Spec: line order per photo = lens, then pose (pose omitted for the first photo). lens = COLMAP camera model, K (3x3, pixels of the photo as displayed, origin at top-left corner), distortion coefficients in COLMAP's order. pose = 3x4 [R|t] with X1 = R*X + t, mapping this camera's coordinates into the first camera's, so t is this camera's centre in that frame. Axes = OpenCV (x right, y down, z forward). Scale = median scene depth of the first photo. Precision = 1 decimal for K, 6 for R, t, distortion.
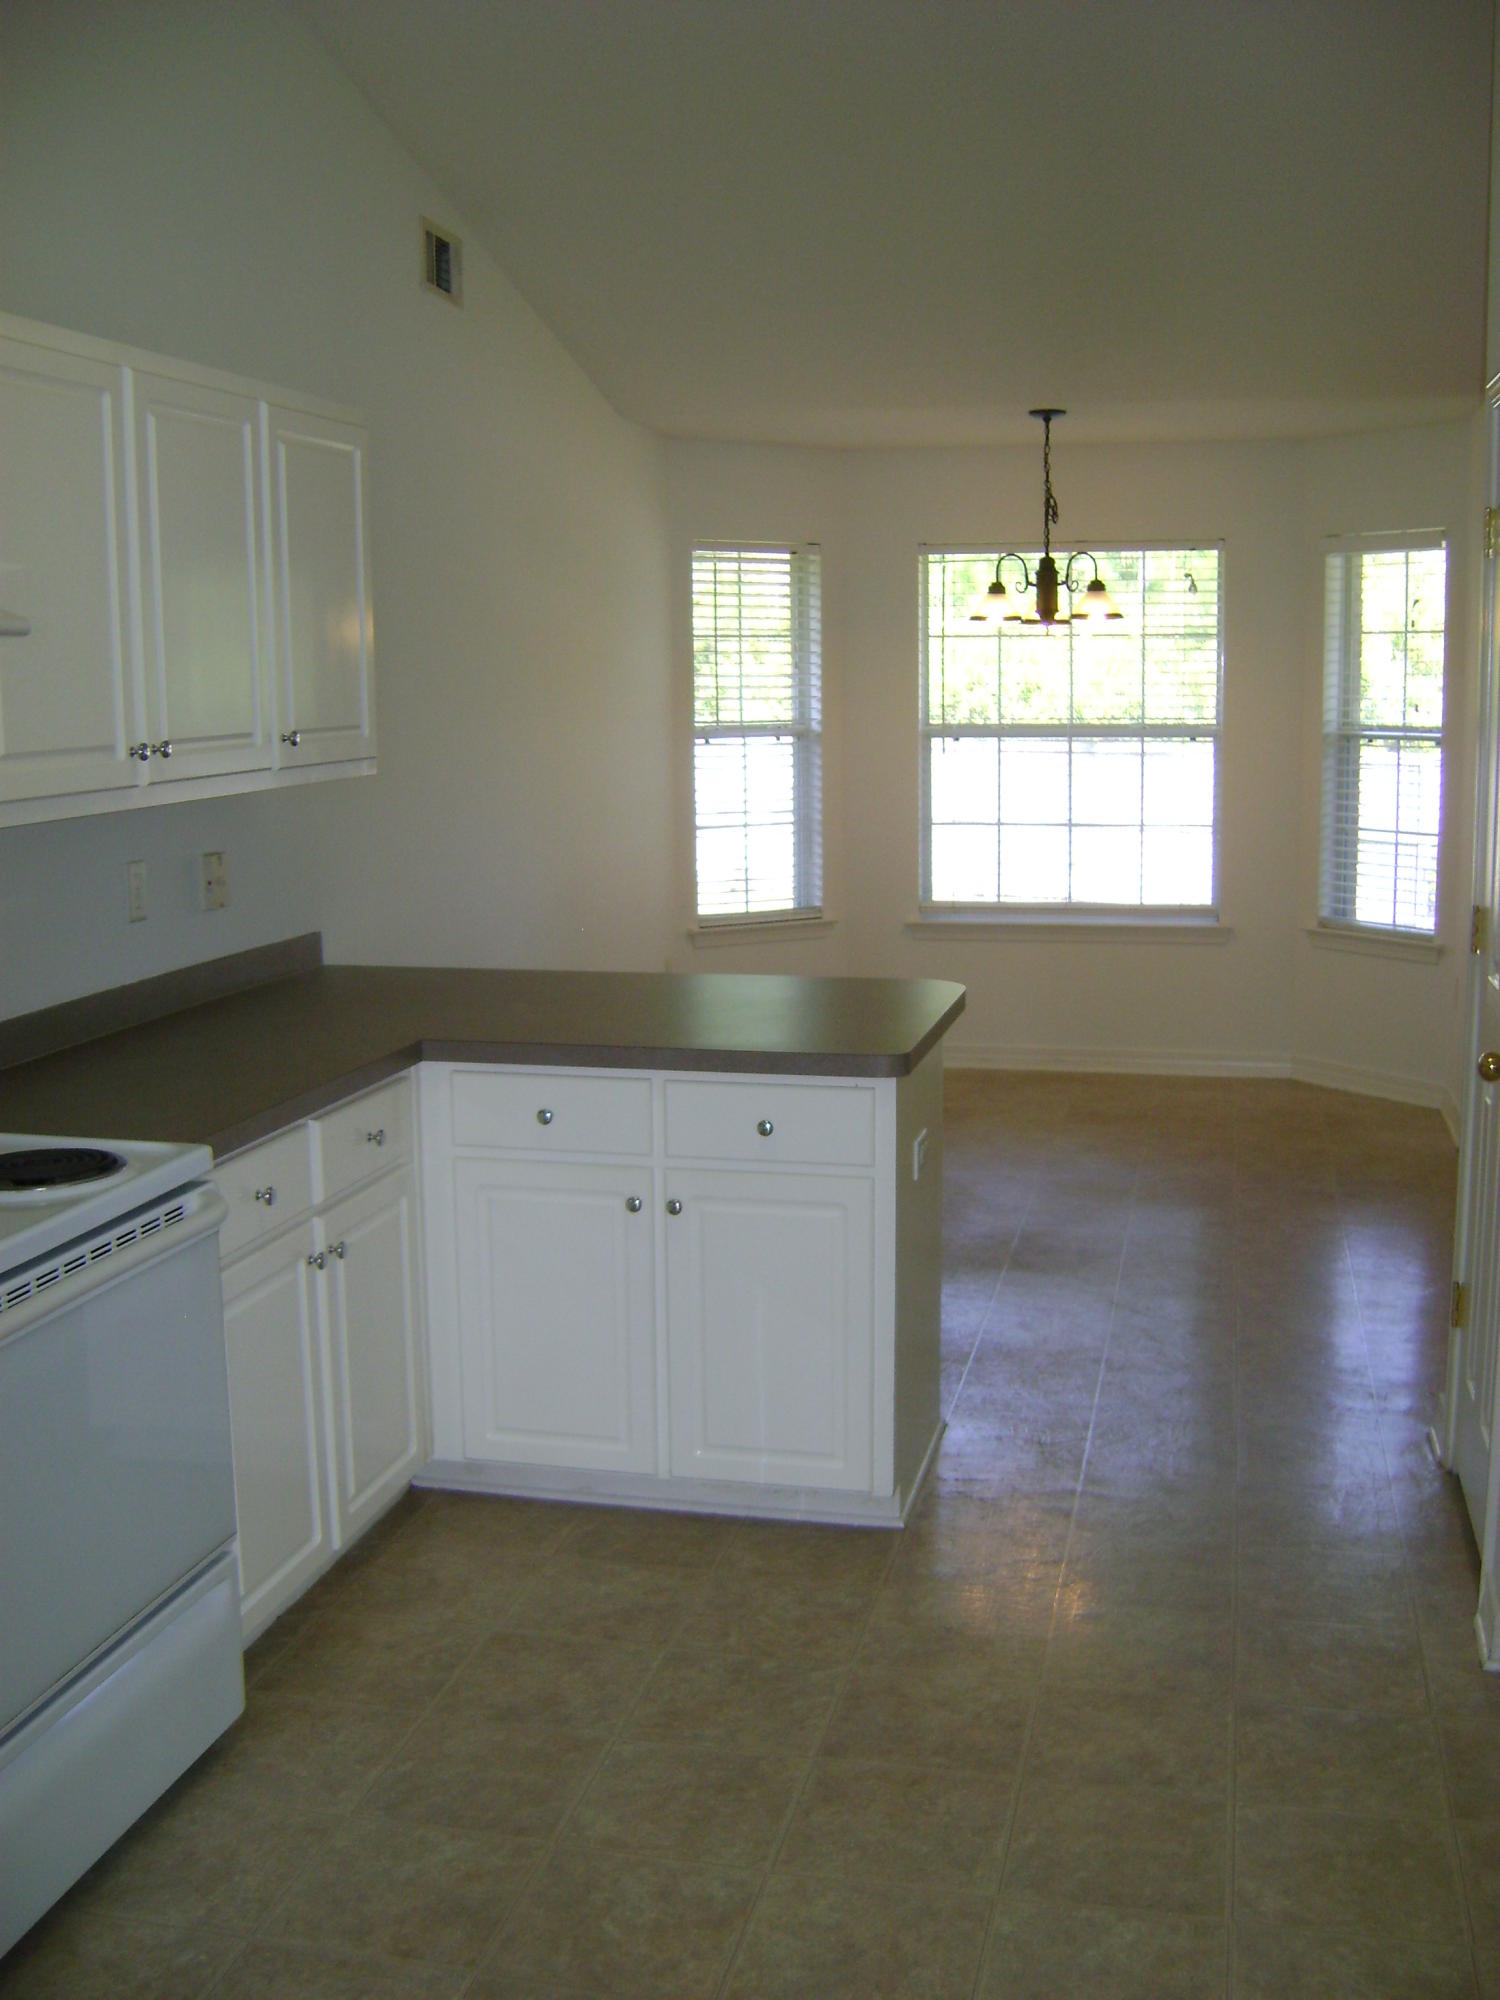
lens RADIAL K [[2022.3, 0, 819.2], [0, 2022.3, 997.8], [0, 0, 1]] dist [-0.163949, 0.003451]
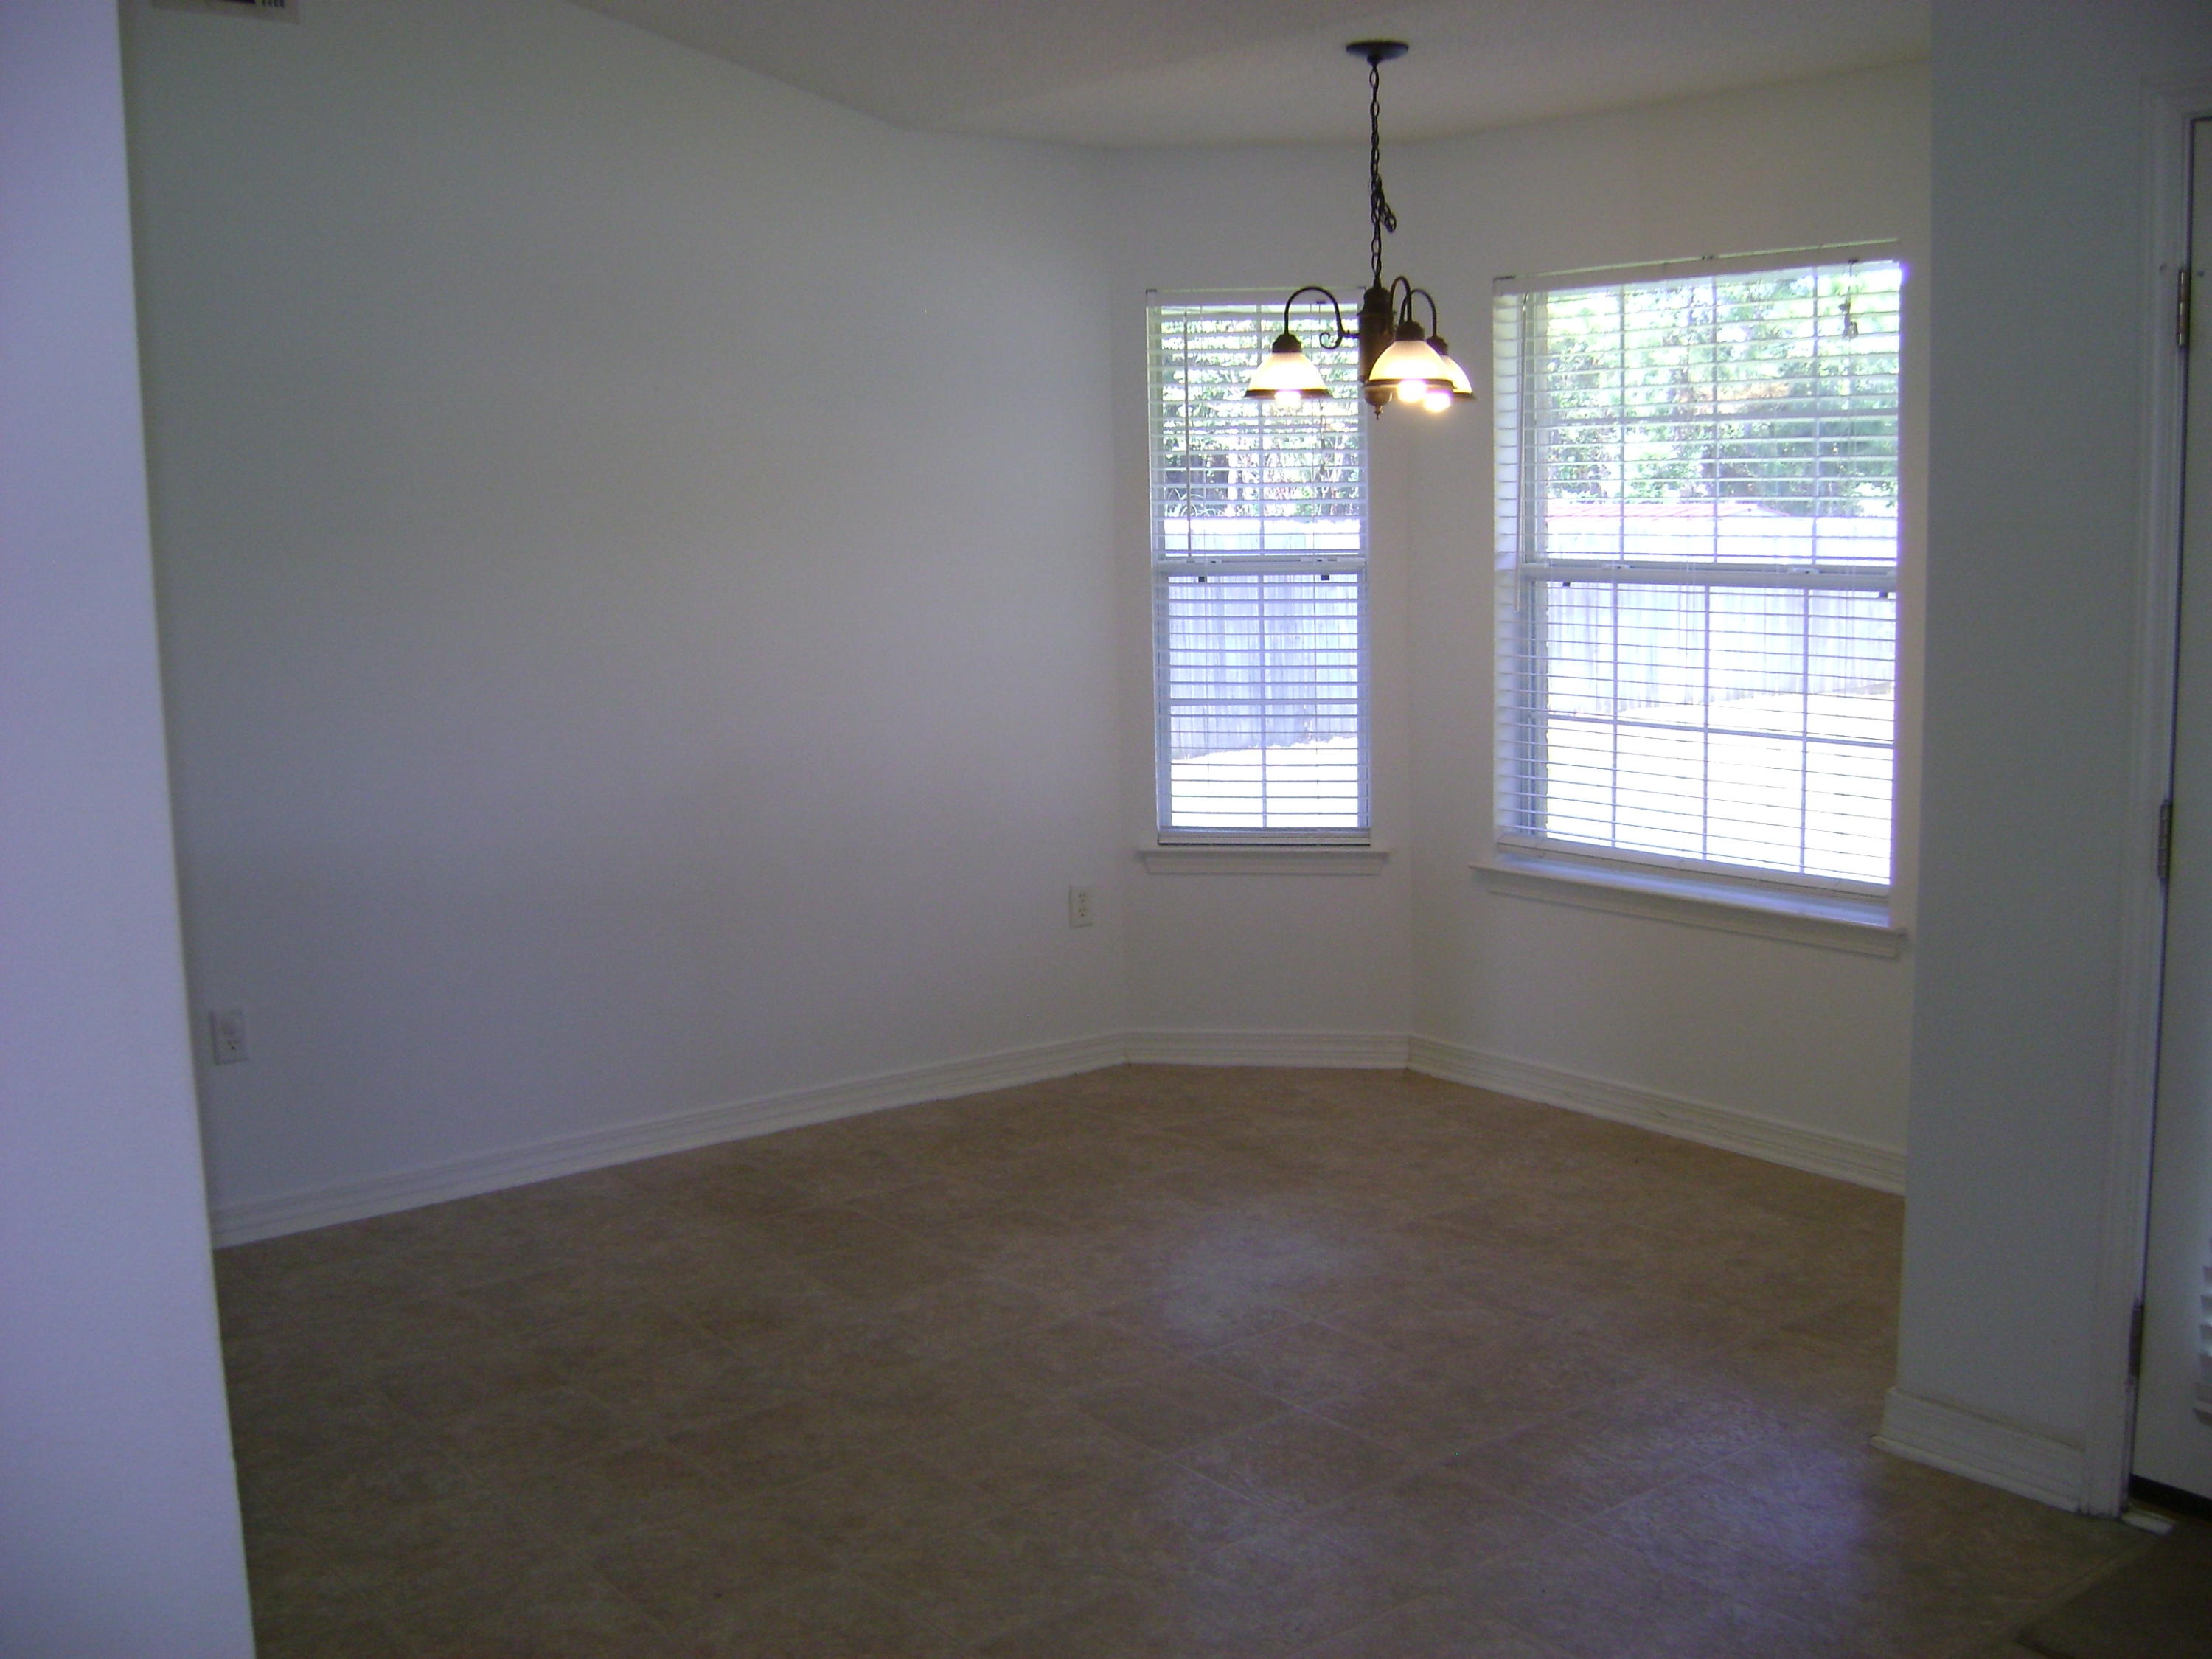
lens RADIAL K [[2337.1, 0, 1118.8], [0, 2337.1, 821.0], [0, 0, 1]] dist [-0.161192, 0.111544]
pose [[0.776588, 0.085399, -0.624193, 0.432182], [-0.091797, 0.995535, 0.021995, -0.058986], [0.623285, 0.040218, 0.780960, 0.355702]]
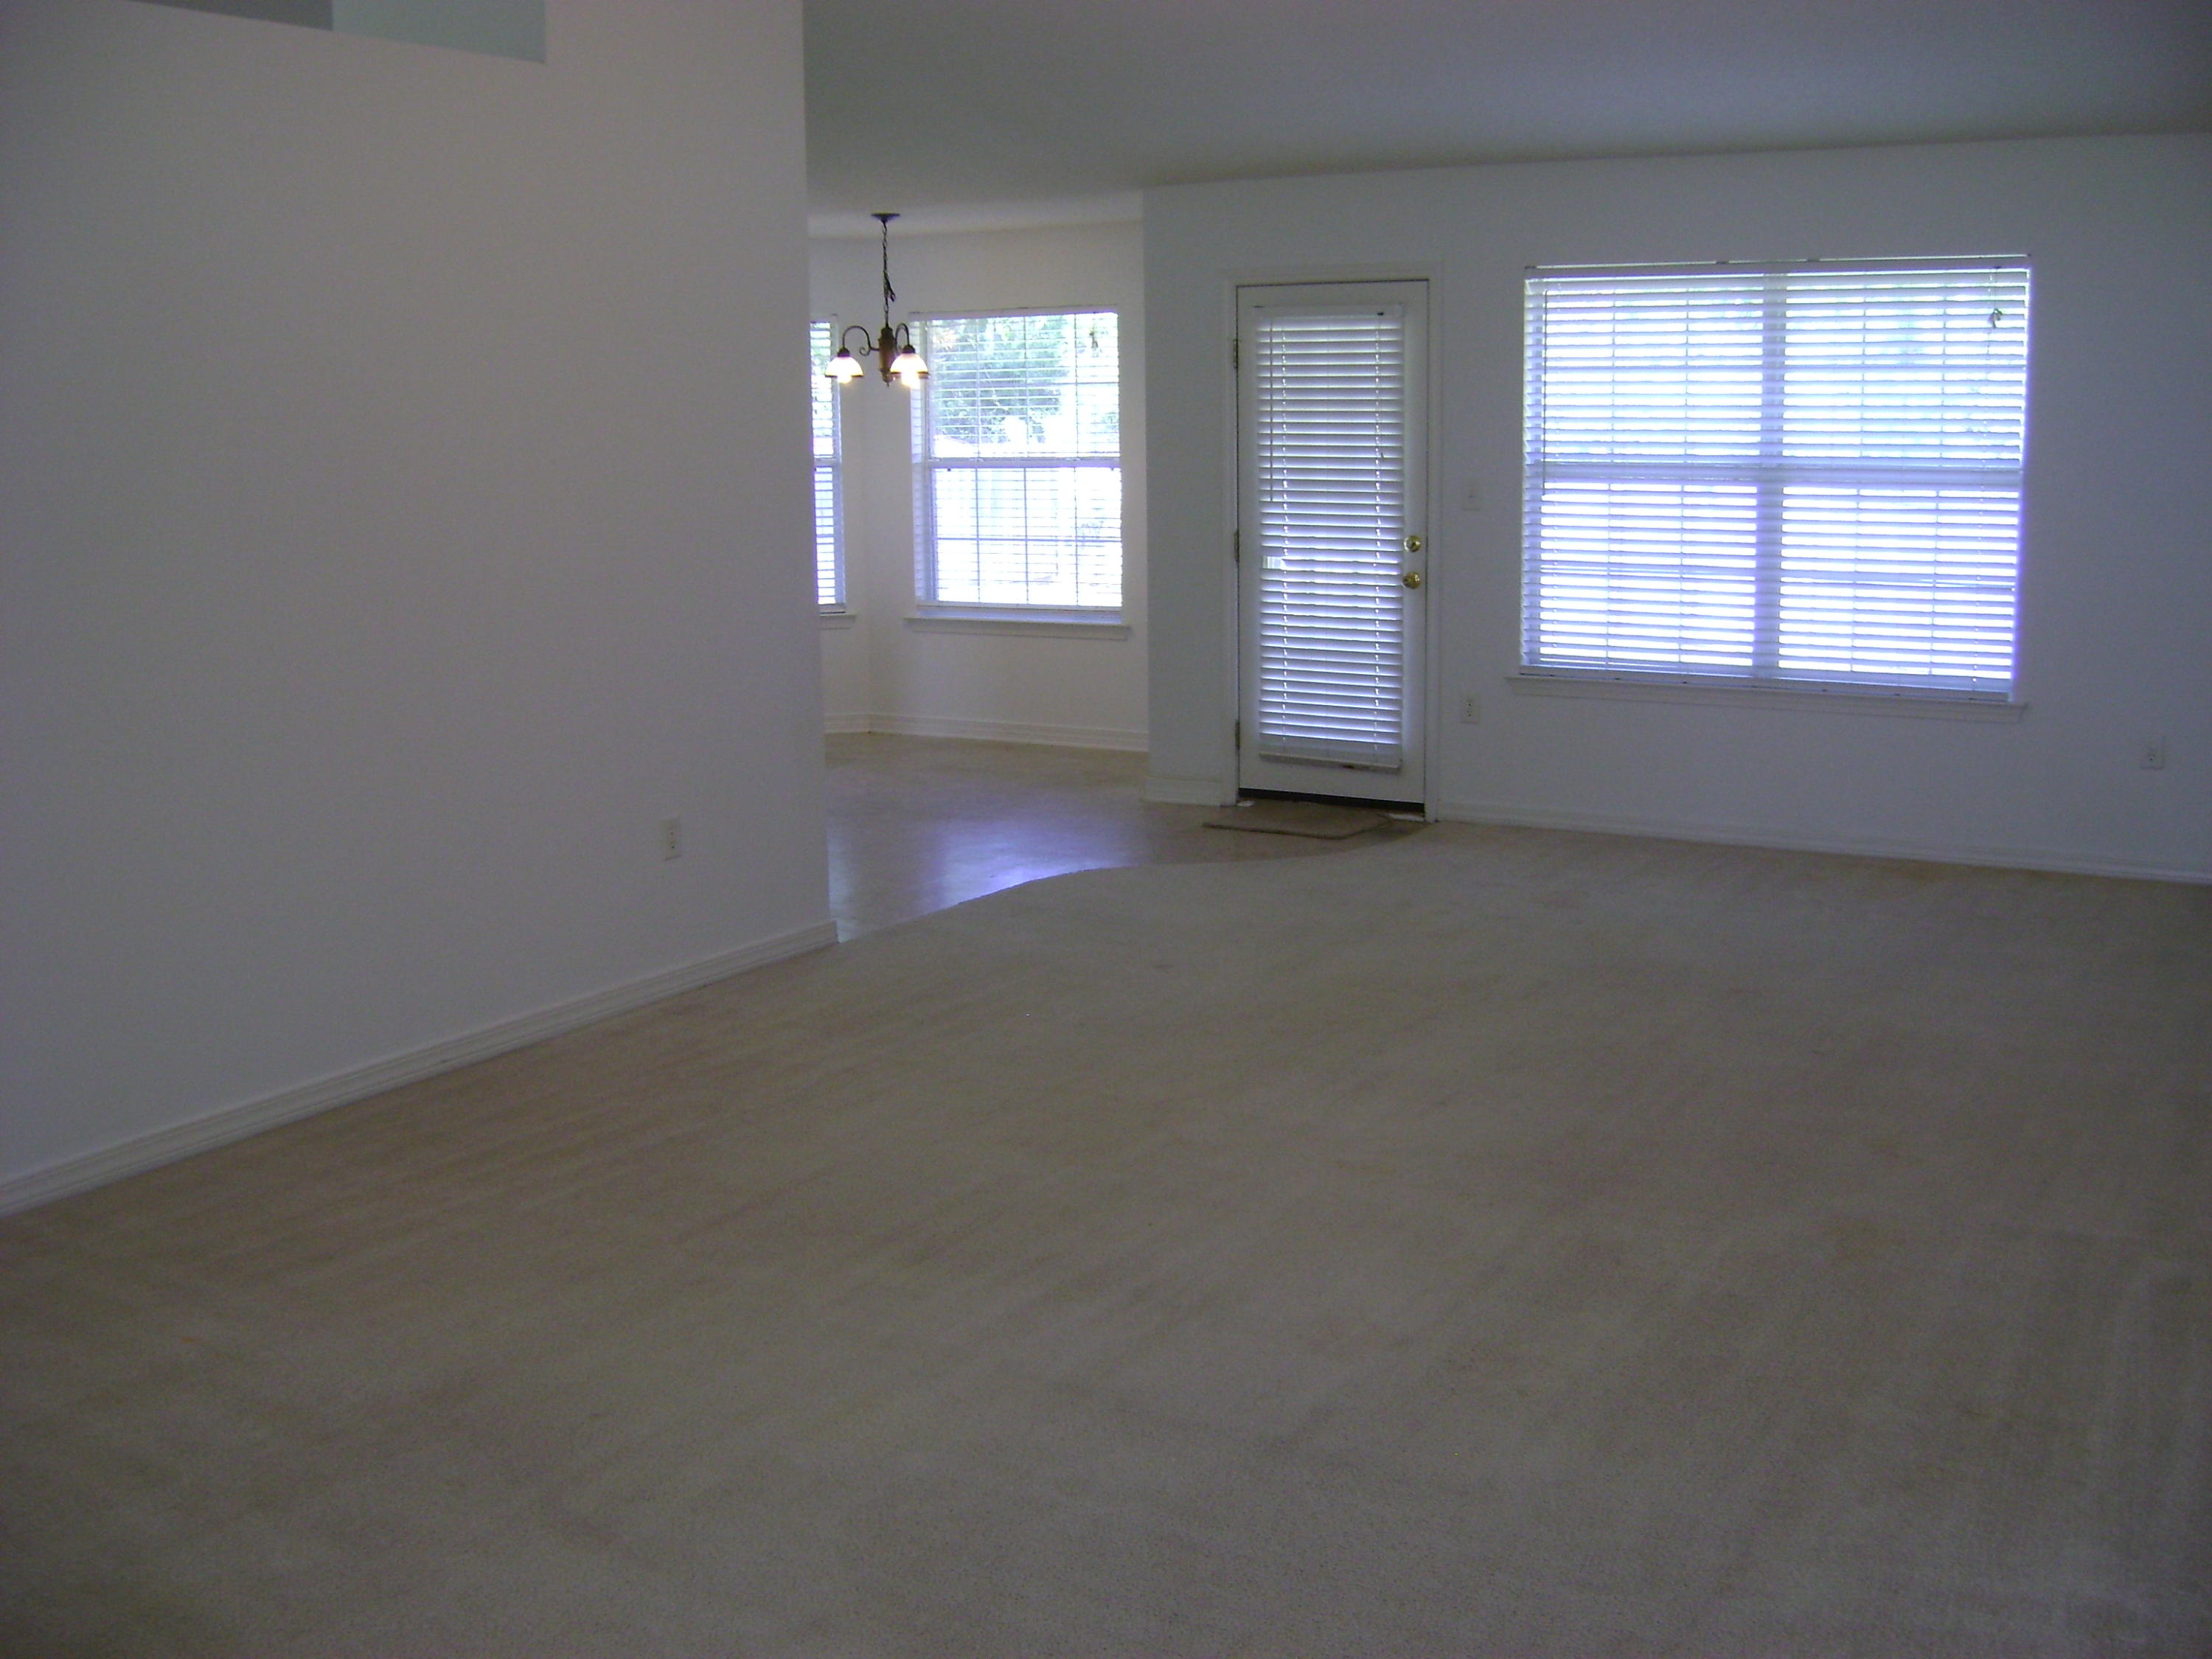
lens RADIAL K [[2338.9, 0, 1106.0], [0, 2338.9, 829.5], [0, 0, 1]] dist [-0.141285, 0.048012]
pose [[0.949041, 0.053330, -0.310609, 0.631452], [-0.046892, 0.998503, 0.028163, 0.048211], [0.311646, -0.012163, 0.950121, -0.336442]]
